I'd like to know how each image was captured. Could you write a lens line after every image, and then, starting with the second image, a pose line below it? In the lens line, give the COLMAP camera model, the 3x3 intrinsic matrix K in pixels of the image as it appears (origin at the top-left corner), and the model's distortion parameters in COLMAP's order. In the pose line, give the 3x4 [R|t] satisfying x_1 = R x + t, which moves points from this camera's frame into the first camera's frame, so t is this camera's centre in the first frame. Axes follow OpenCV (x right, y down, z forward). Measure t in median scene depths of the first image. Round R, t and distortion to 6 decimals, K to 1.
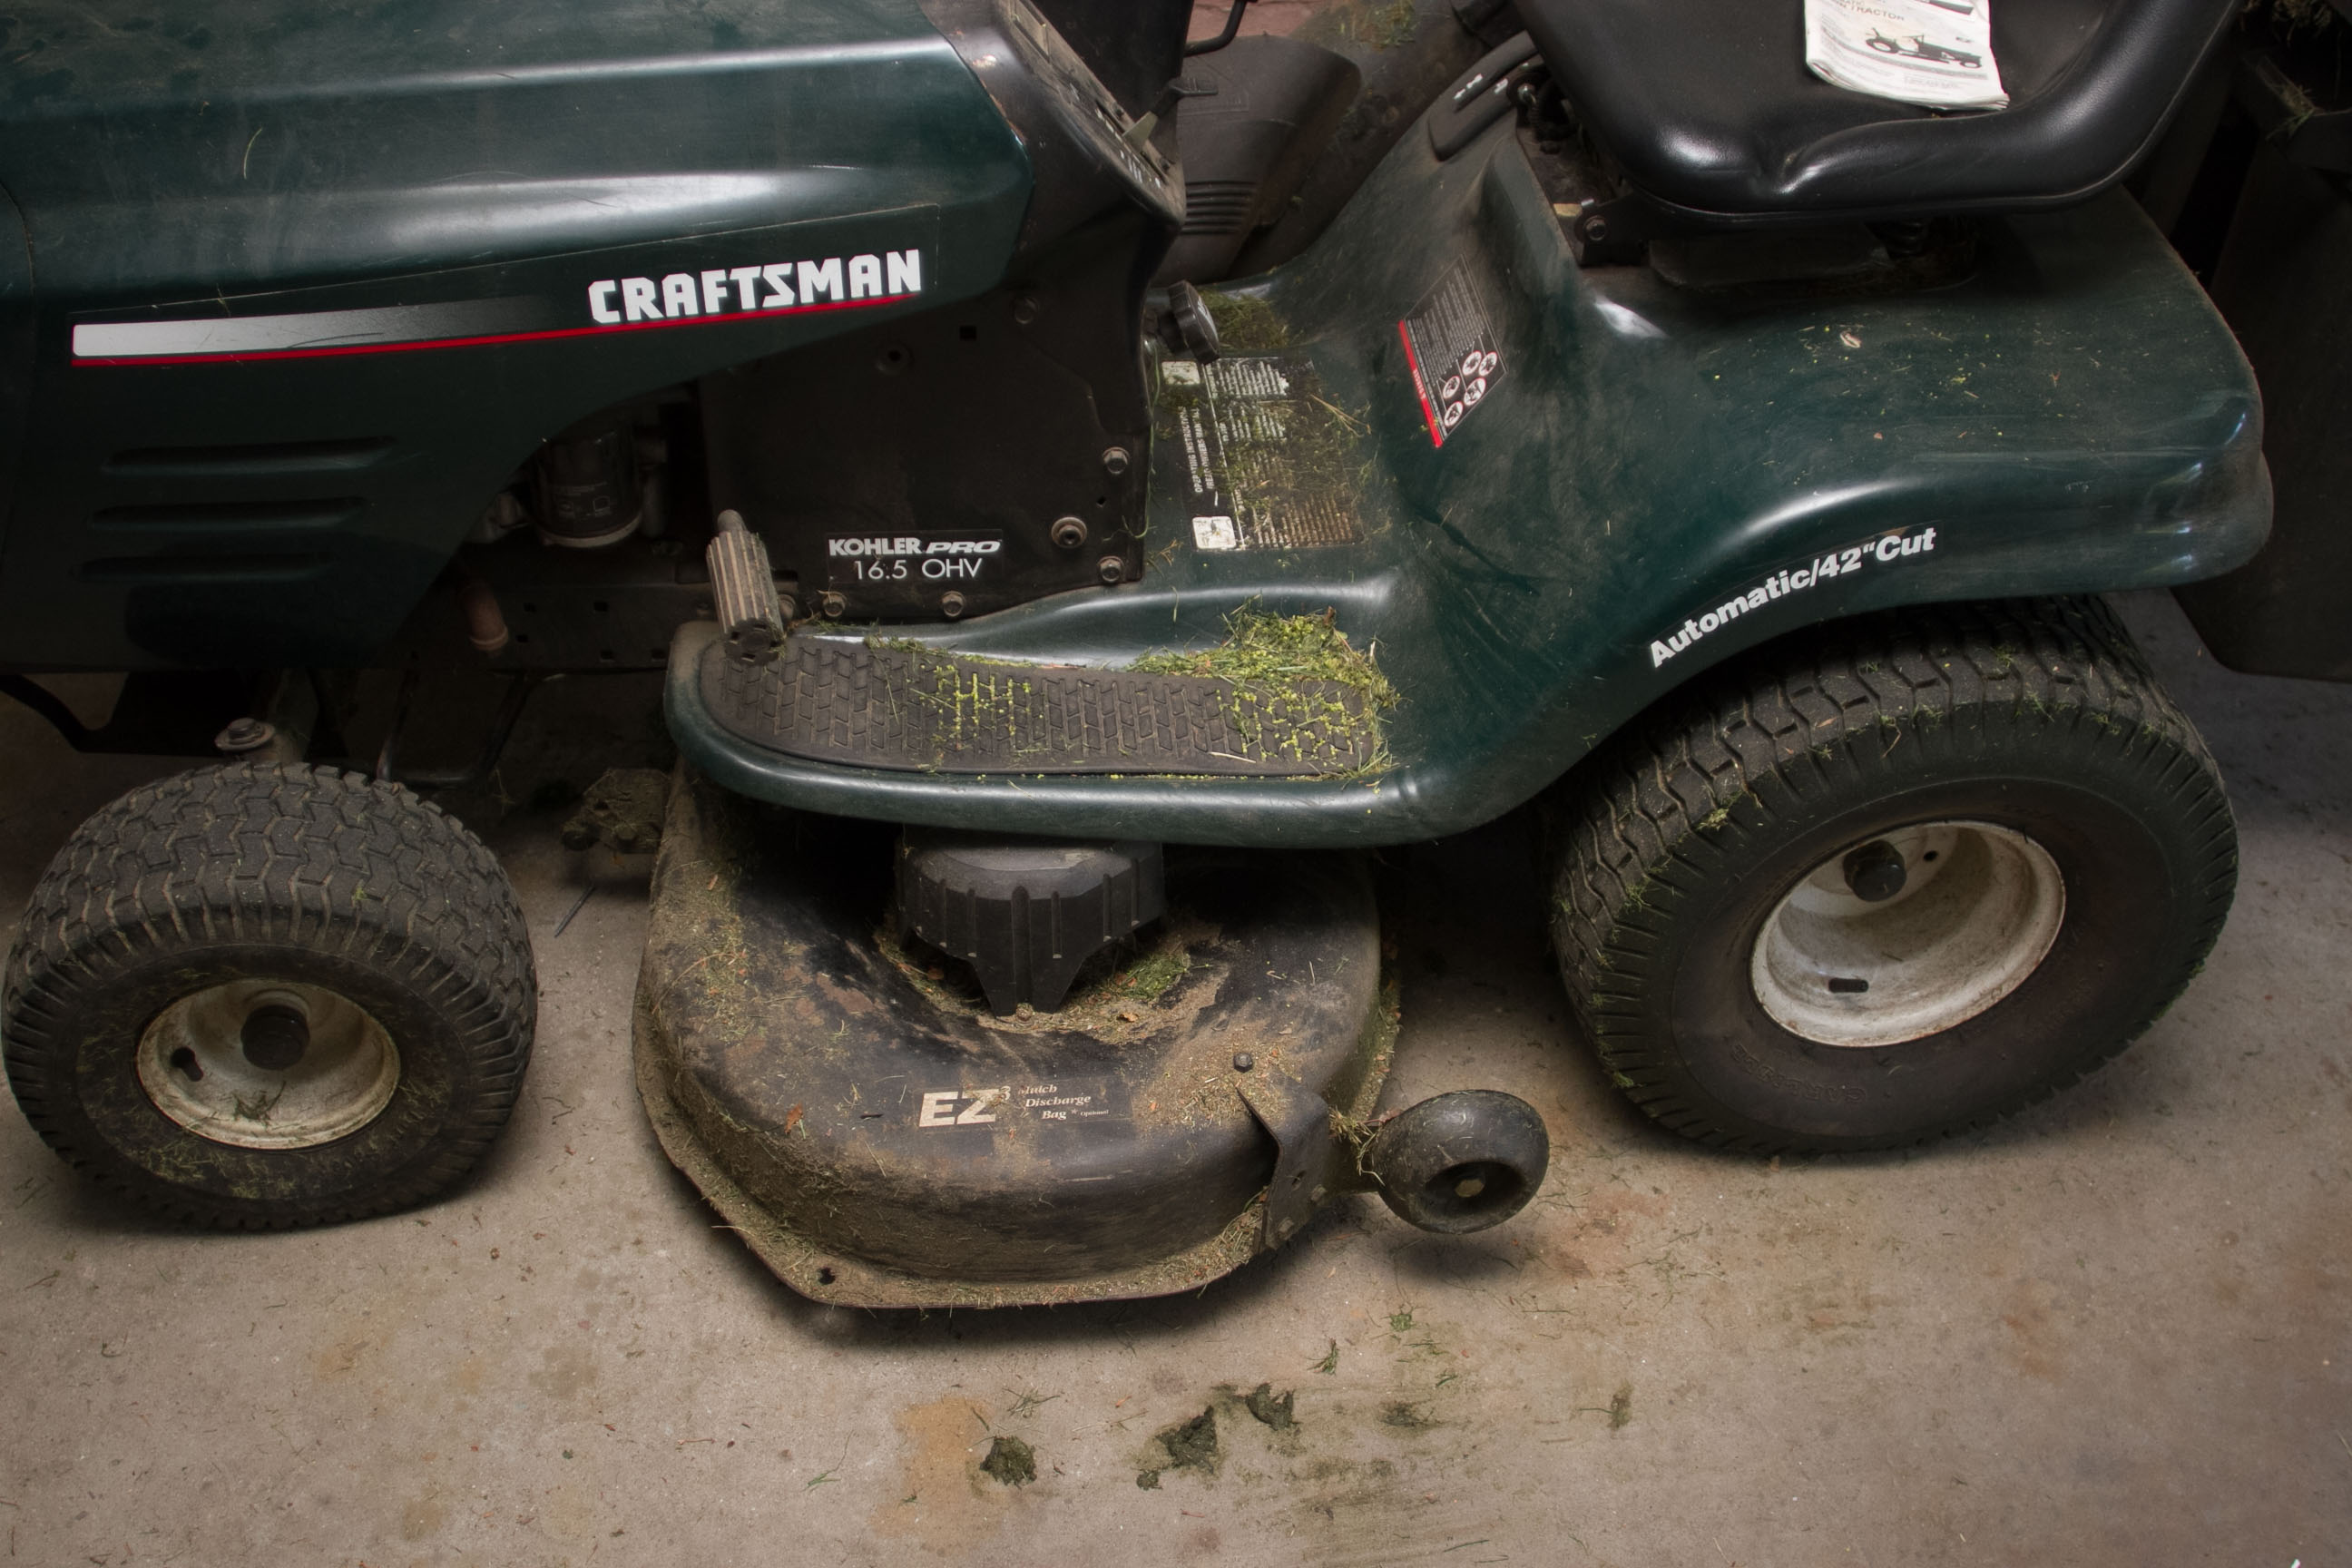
lens RADIAL K [[2178.8, 0, 1176.0], [0, 2178.8, 784.0], [0, 0, 1]] dist [-0.068117, 0.048105]
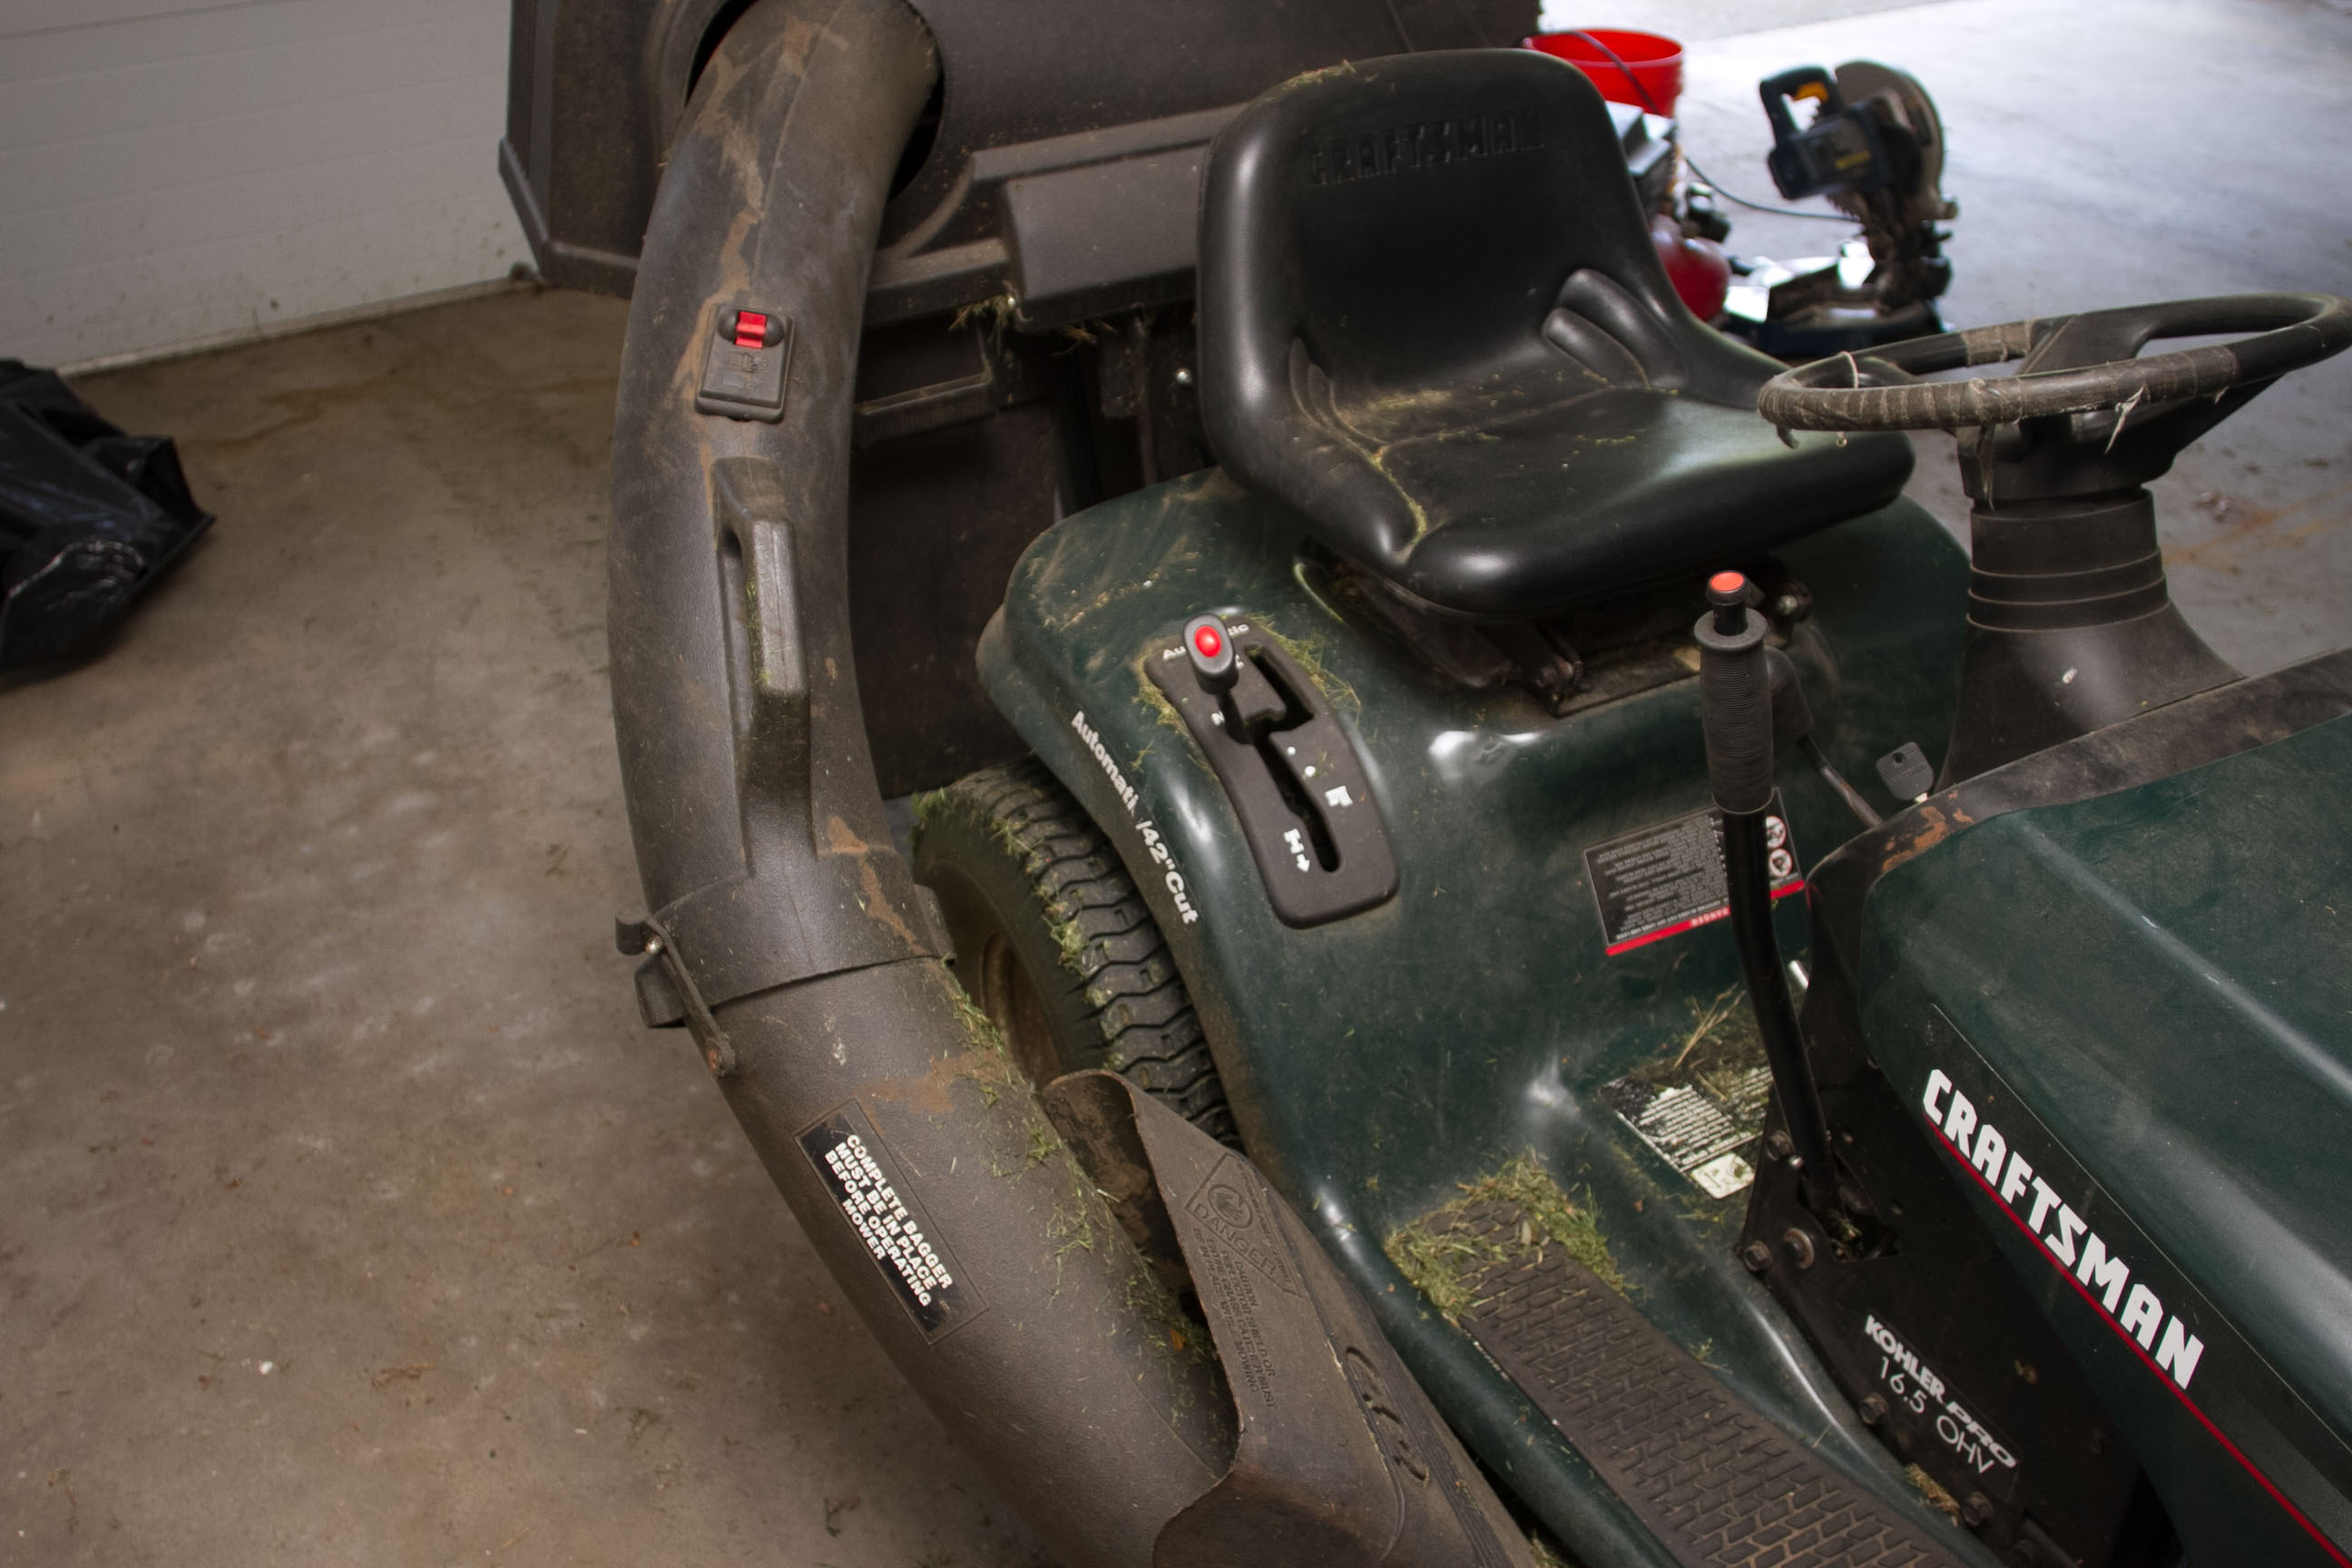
lens RADIAL K [[2178.8, 0, 1176.0], [0, 2178.8, 784.0], [0, 0, 1]] dist [-0.068117, 0.048105]
pose [[-0.382315, -0.532628, 0.755078, -0.548819], [0.609770, 0.468547, 0.639253, -1.093320], [-0.694274, 0.704820, 0.145647, 1.126480]]
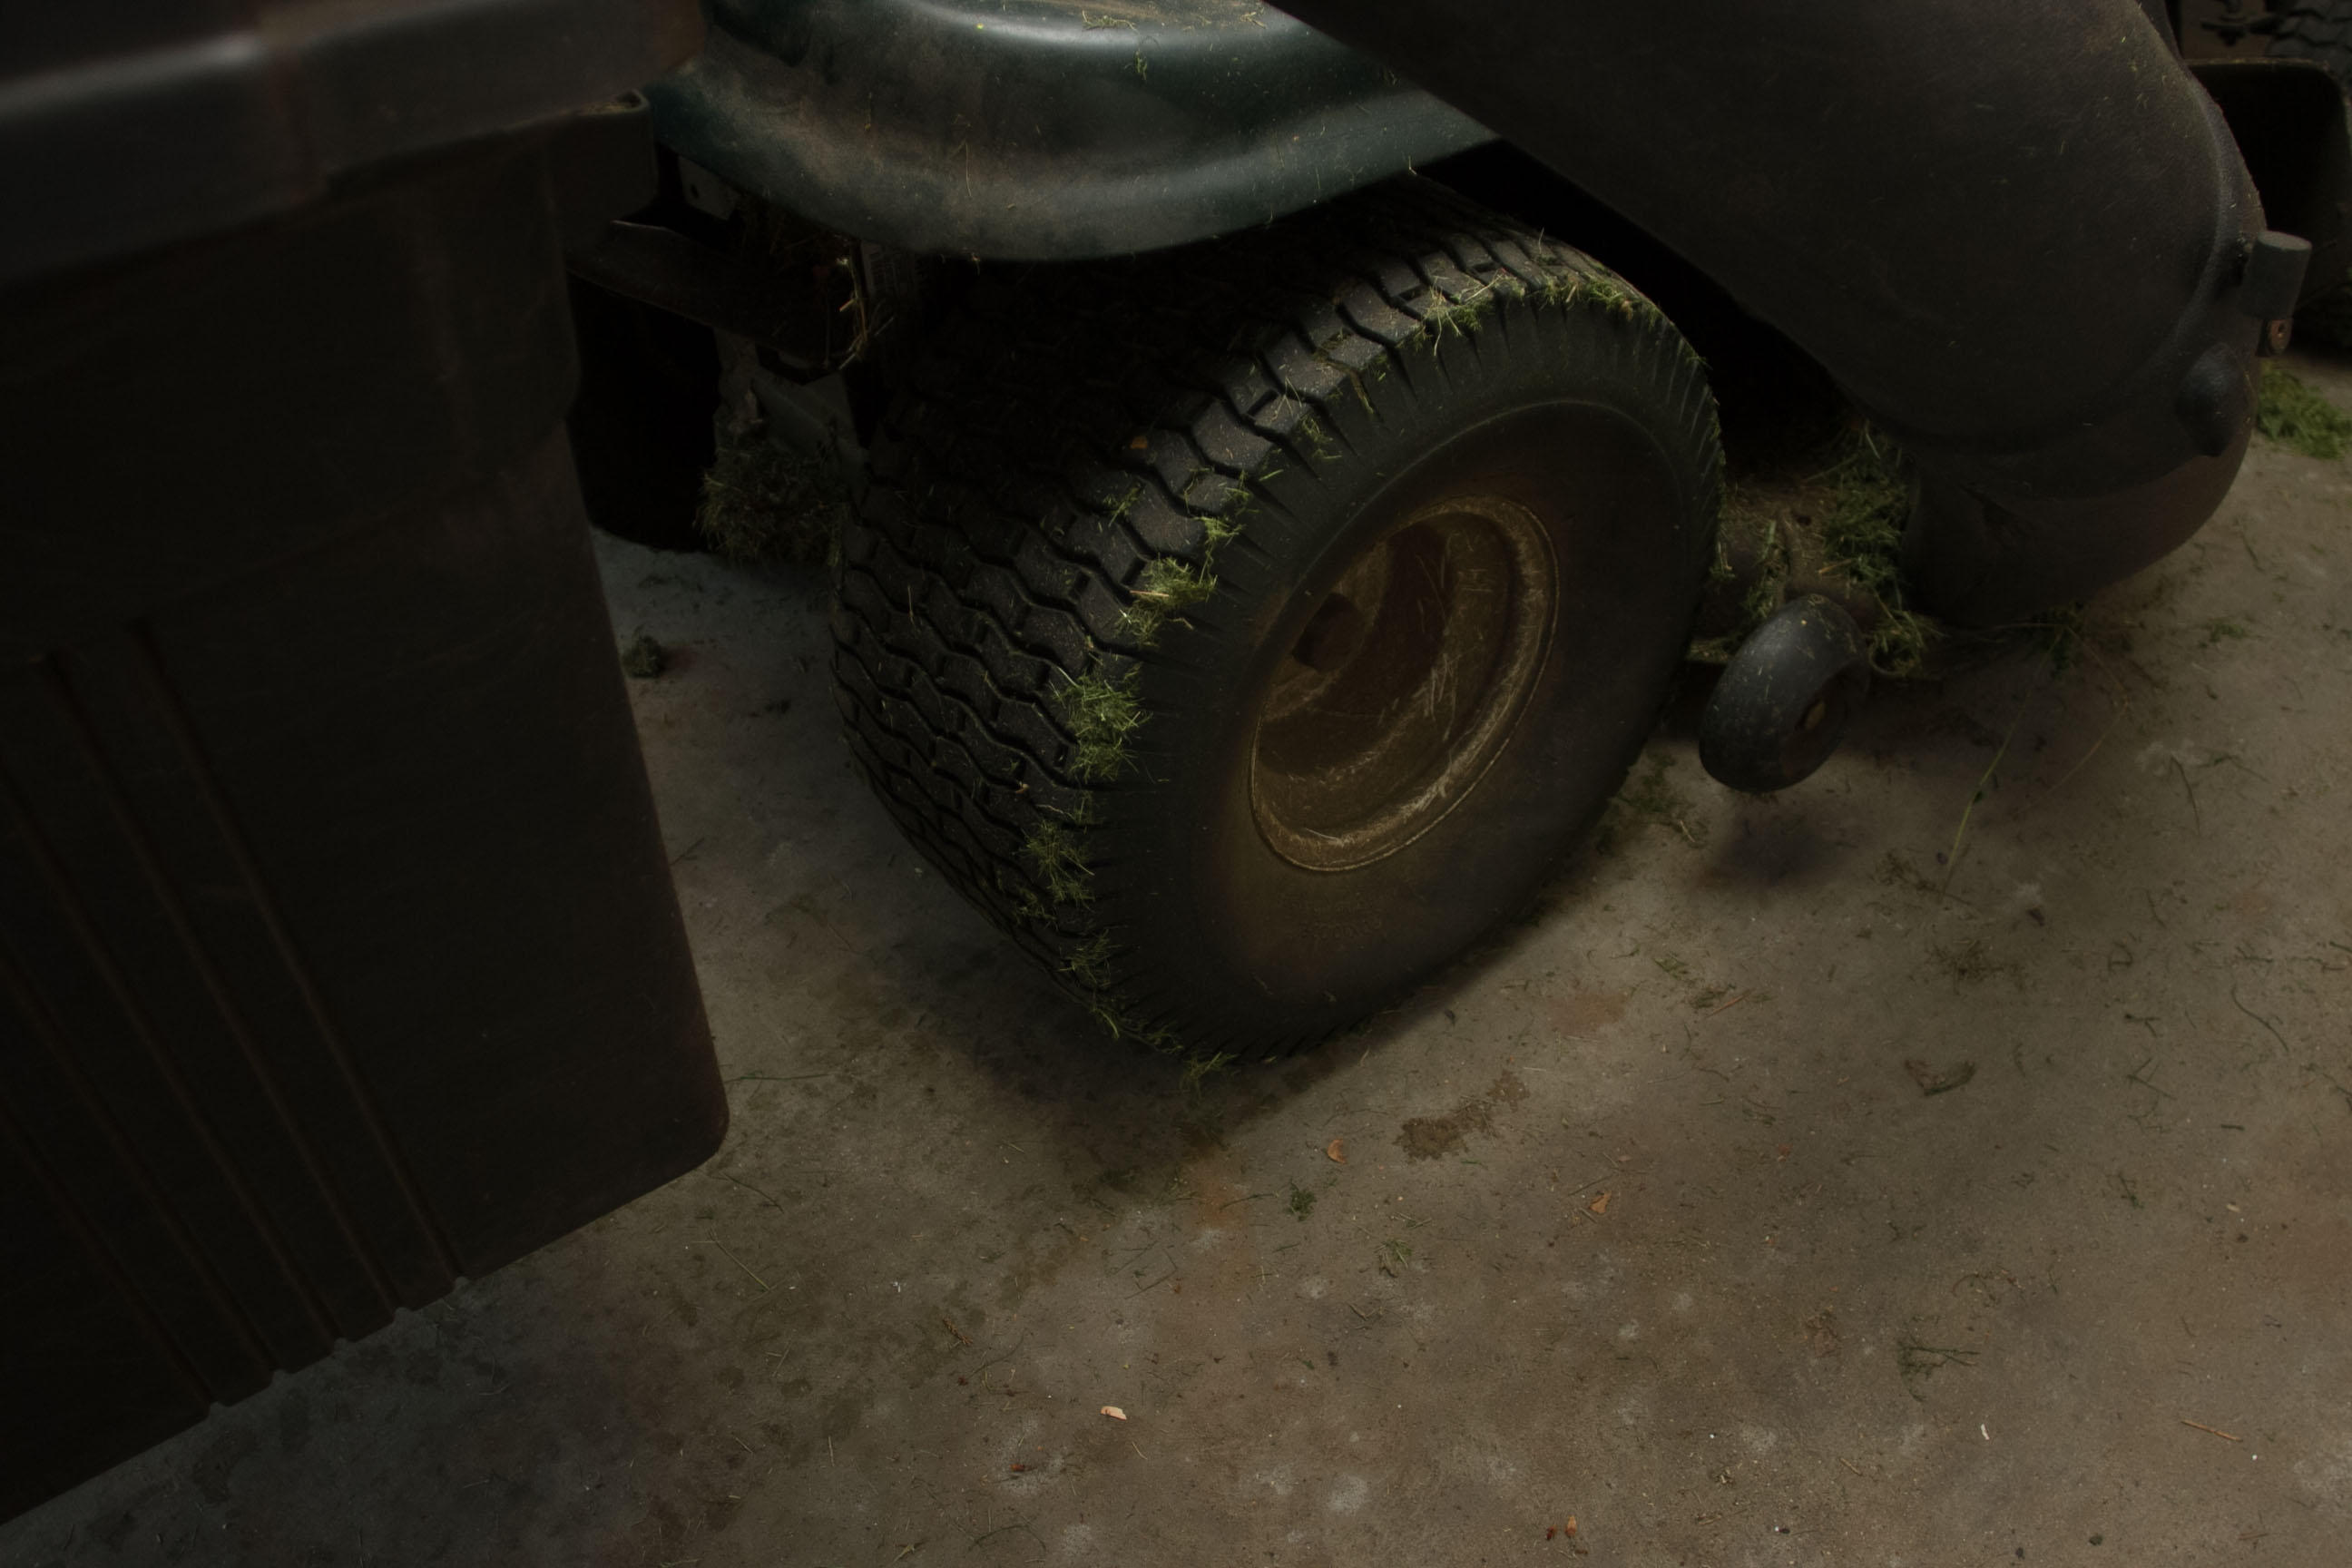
lens RADIAL K [[2178.8, 0, 1176.0], [0, 2178.8, 784.0], [0, 0, 1]] dist [-0.068117, 0.048105]
pose [[-0.831395, 0.357756, -0.425198, 0.714044], [-0.369316, 0.215987, 0.903856, -0.970389], [0.415197, 0.908493, -0.047446, 1.493233]]
